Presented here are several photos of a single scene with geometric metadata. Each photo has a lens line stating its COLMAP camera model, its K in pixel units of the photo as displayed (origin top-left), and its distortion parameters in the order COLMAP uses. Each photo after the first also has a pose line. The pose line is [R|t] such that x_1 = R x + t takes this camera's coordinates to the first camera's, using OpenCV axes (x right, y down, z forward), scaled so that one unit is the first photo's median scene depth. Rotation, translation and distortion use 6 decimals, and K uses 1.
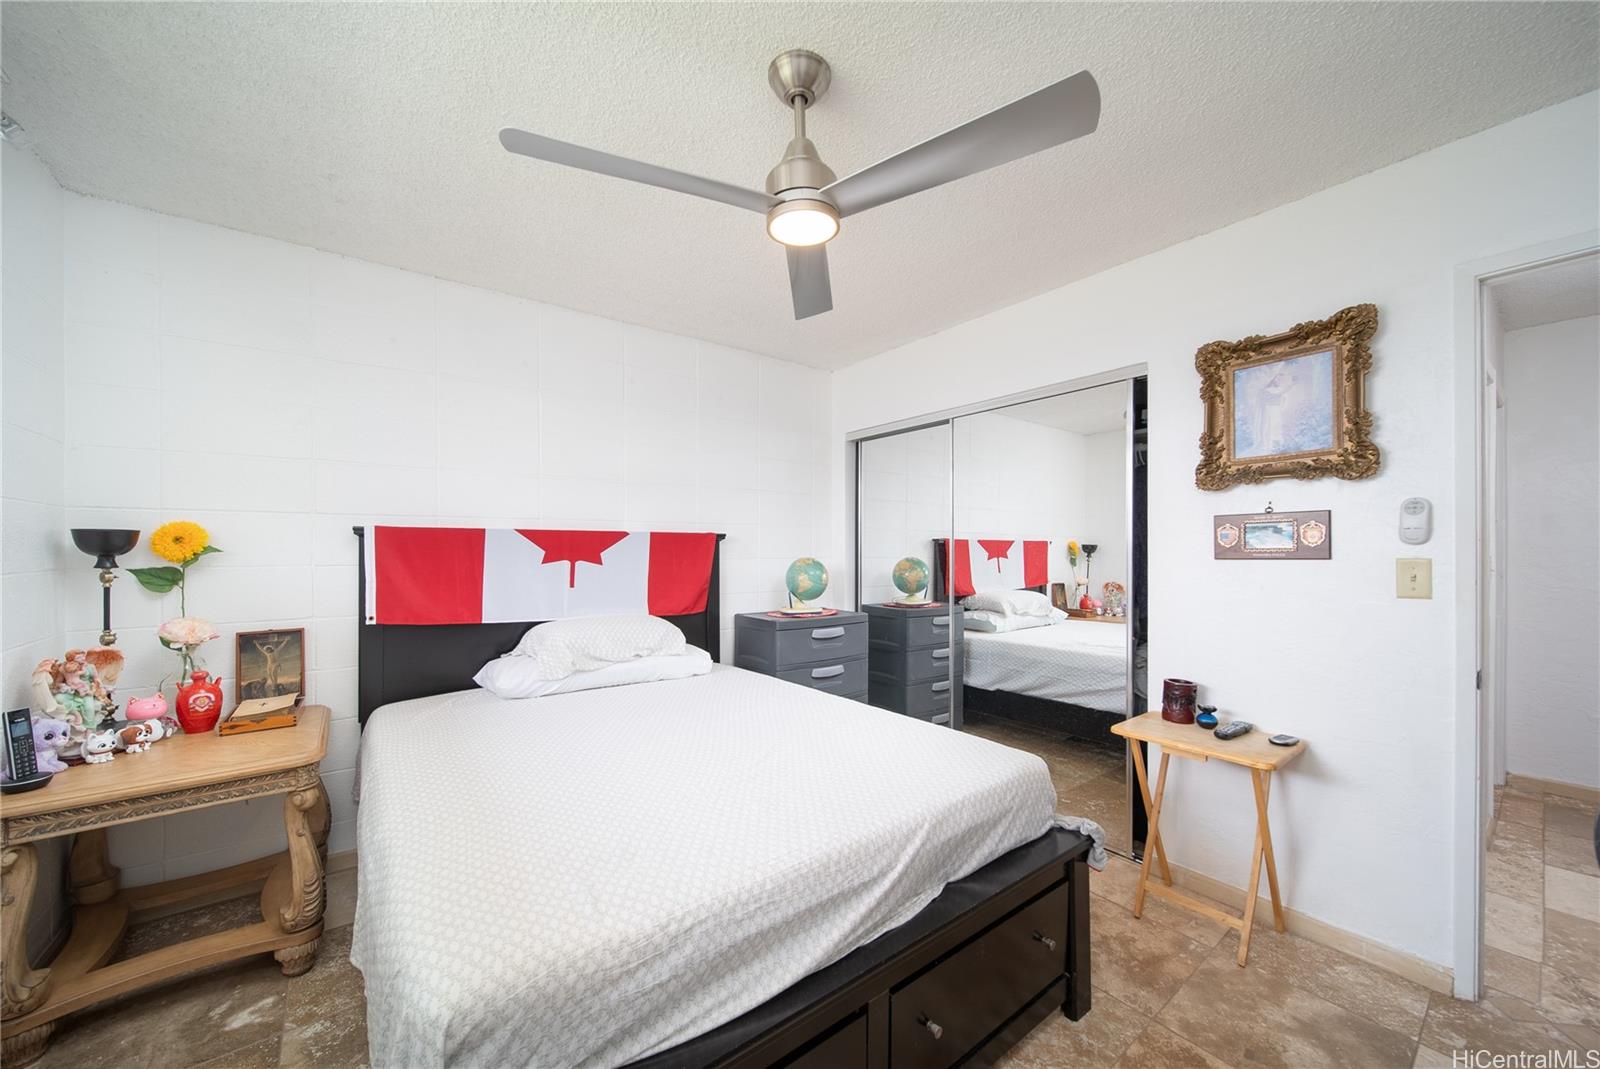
lens RADIAL K [[614.4, 0, 804.1], [0, 614.4, 551.5], [0, 0, 1]] dist [0.000585, -0.000208]
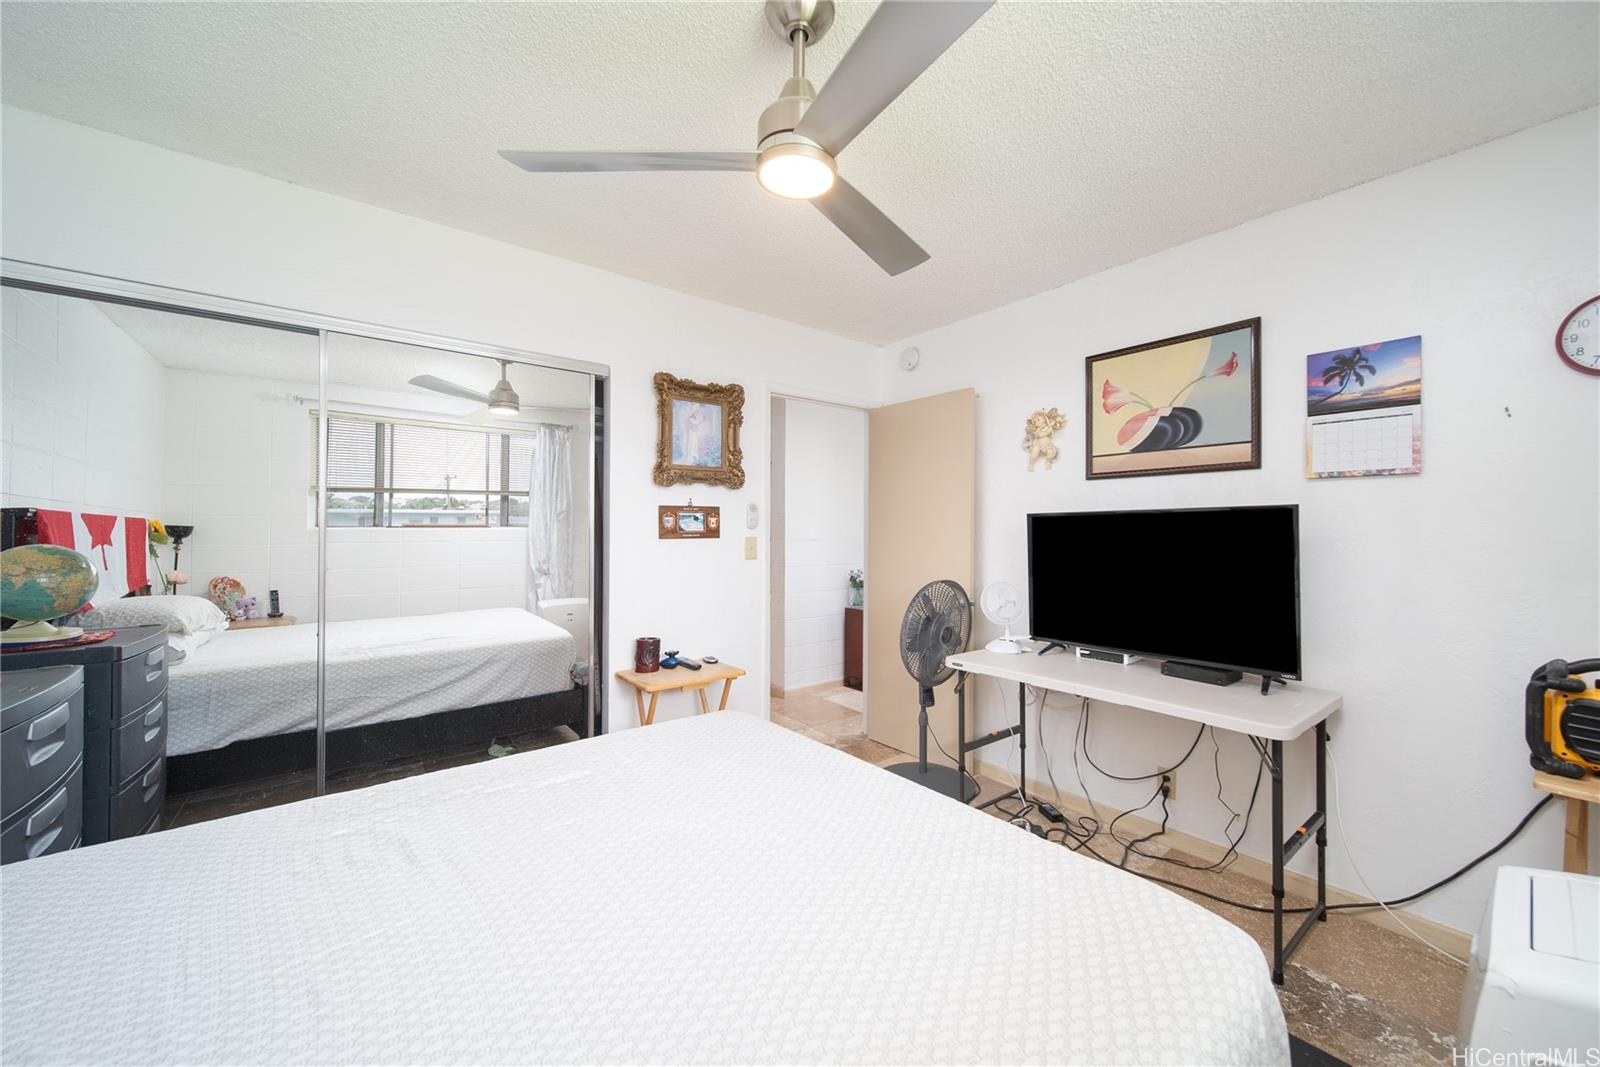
lens RADIAL K [[614.4, 0, 807.4], [0, 614.4, 528.1], [0, 0, 1]] dist [0.000585, -0.000208]
pose [[-0.054435, 0.011687, 0.998449, -0.461291], [0.004691, 0.999923, -0.011449, 0.004612], [-0.998506, 0.004061, -0.054485, 0.545256]]
